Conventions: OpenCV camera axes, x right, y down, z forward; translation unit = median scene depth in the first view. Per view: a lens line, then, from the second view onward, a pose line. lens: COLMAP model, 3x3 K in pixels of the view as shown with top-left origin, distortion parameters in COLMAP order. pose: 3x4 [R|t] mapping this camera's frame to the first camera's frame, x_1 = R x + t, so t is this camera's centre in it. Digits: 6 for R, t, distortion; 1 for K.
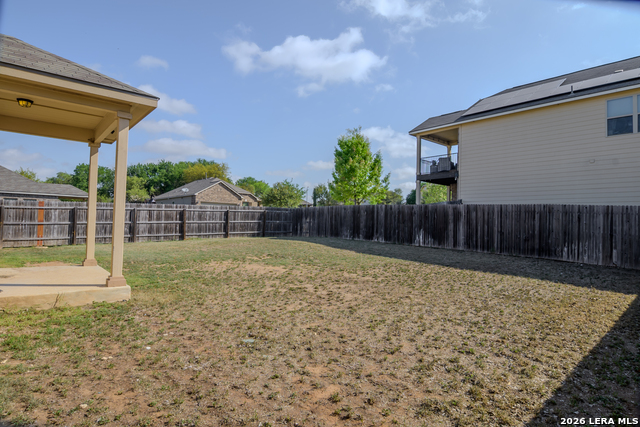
lens RADIAL K [[346.4, 0, 320.0], [0, 346.4, 213.5], [0, 0, 1]] dist [-0.036312, 0.000099]
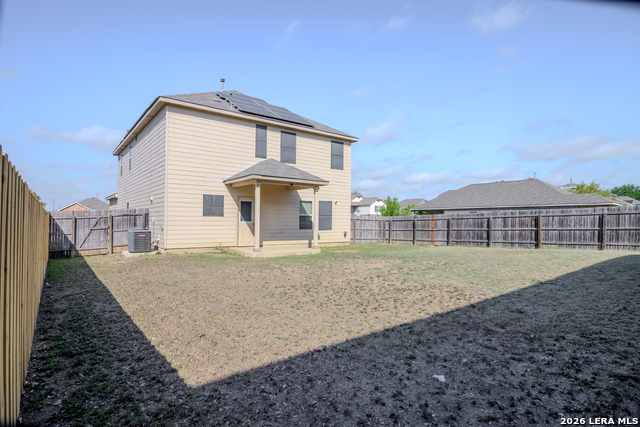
lens RADIAL K [[346.4, 0, 320.0], [0, 346.4, 213.5], [0, 0, 1]] dist [-0.036312, 0.000099]
pose [[-0.061021, -0.039721, -0.997346, 0.561041], [0.023517, 0.998873, -0.041220, 0.008439], [0.997859, -0.025970, -0.060018, 0.493836]]
